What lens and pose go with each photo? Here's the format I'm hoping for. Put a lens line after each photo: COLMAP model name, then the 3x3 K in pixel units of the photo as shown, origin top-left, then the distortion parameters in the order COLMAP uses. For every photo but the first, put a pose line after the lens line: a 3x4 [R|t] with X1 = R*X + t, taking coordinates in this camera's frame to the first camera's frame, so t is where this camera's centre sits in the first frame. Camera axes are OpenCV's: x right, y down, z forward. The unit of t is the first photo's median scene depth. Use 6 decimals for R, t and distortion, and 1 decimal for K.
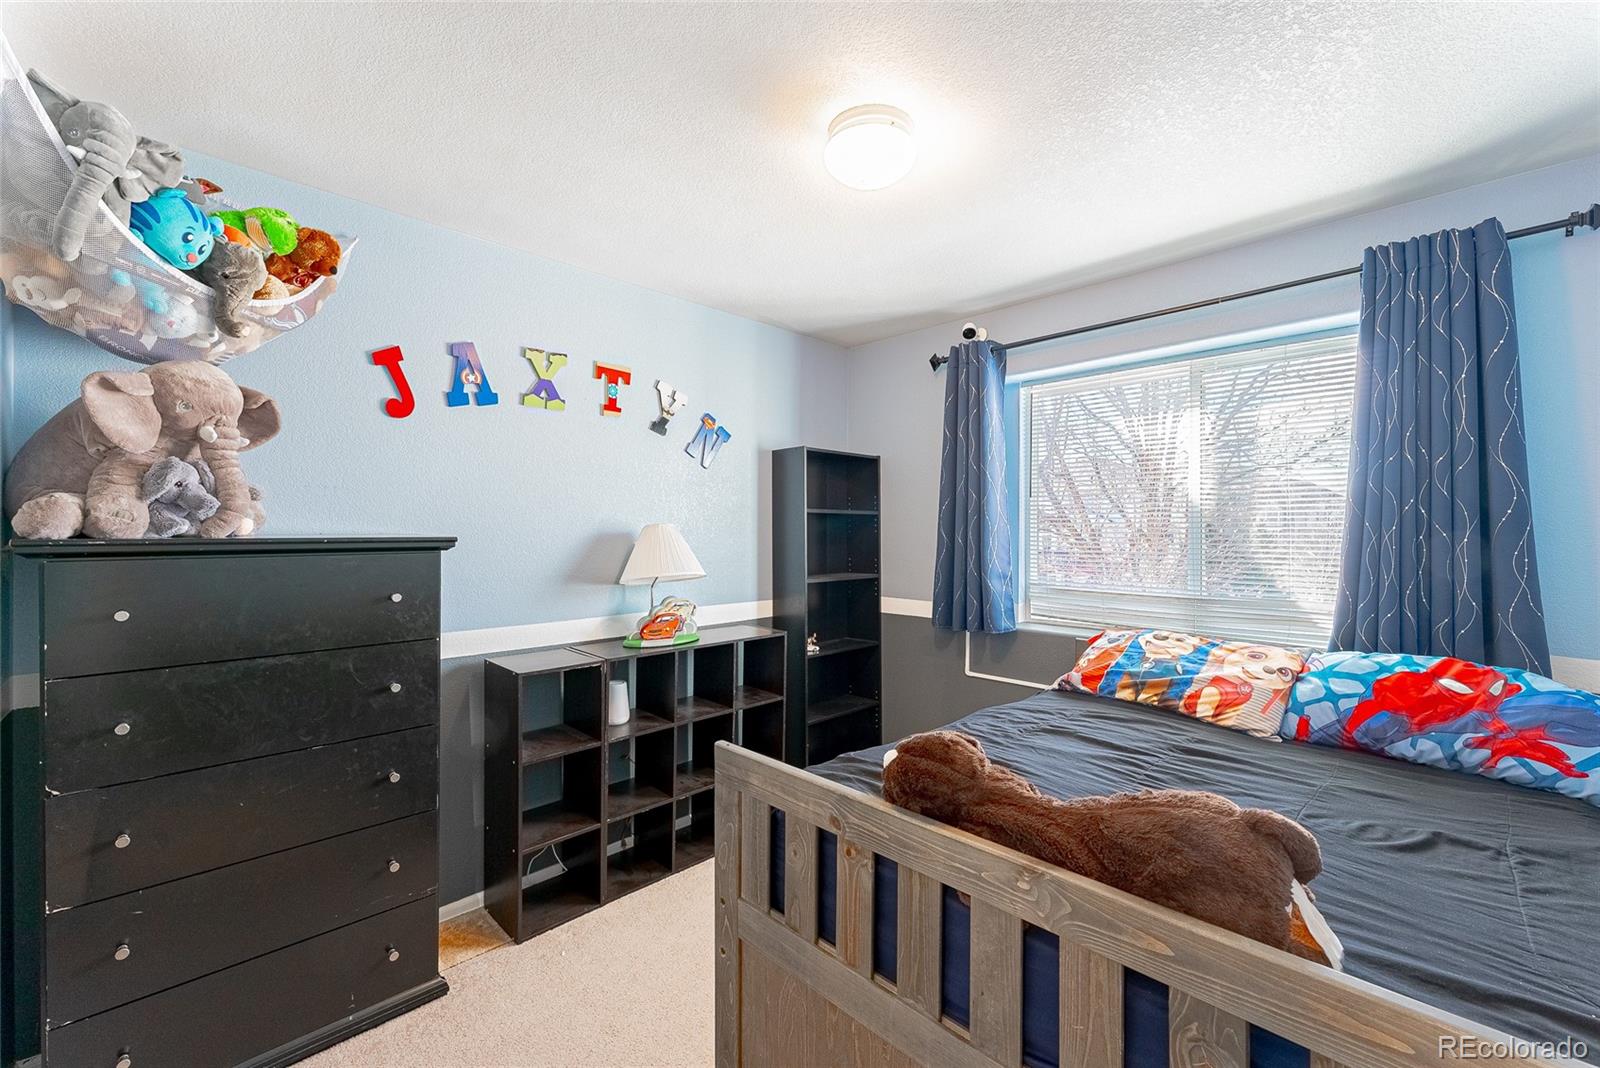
lens RADIAL K [[651.2, 0, 800.4], [0, 651.2, 525.3], [0, 0, 1]] dist [-0.001004, -0.000018]
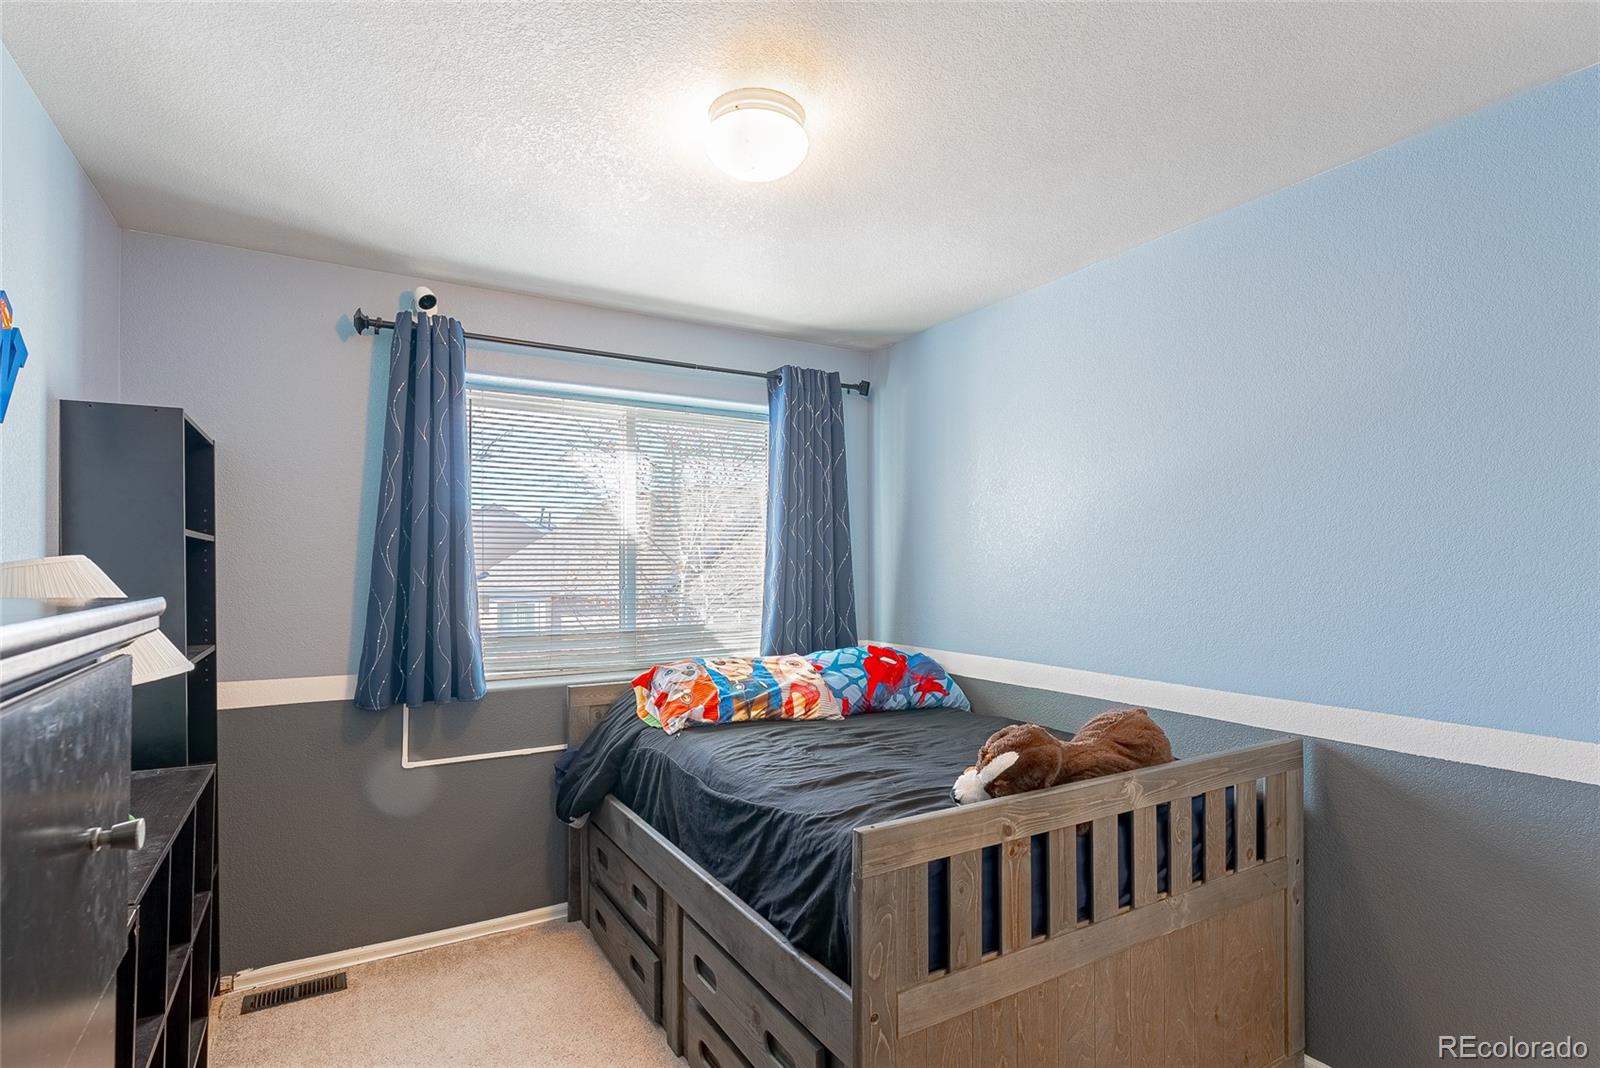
lens RADIAL K [[778.5, 0, 798.3], [0, 778.5, 545.1], [0, 0, 1]] dist [-0.002878, -0.000142]
pose [[0.248358, 0.023170, 0.968391, -0.790679], [-0.003205, 0.999728, -0.023098, 0.001986], [-0.968663, 0.002633, 0.248365, 0.605129]]
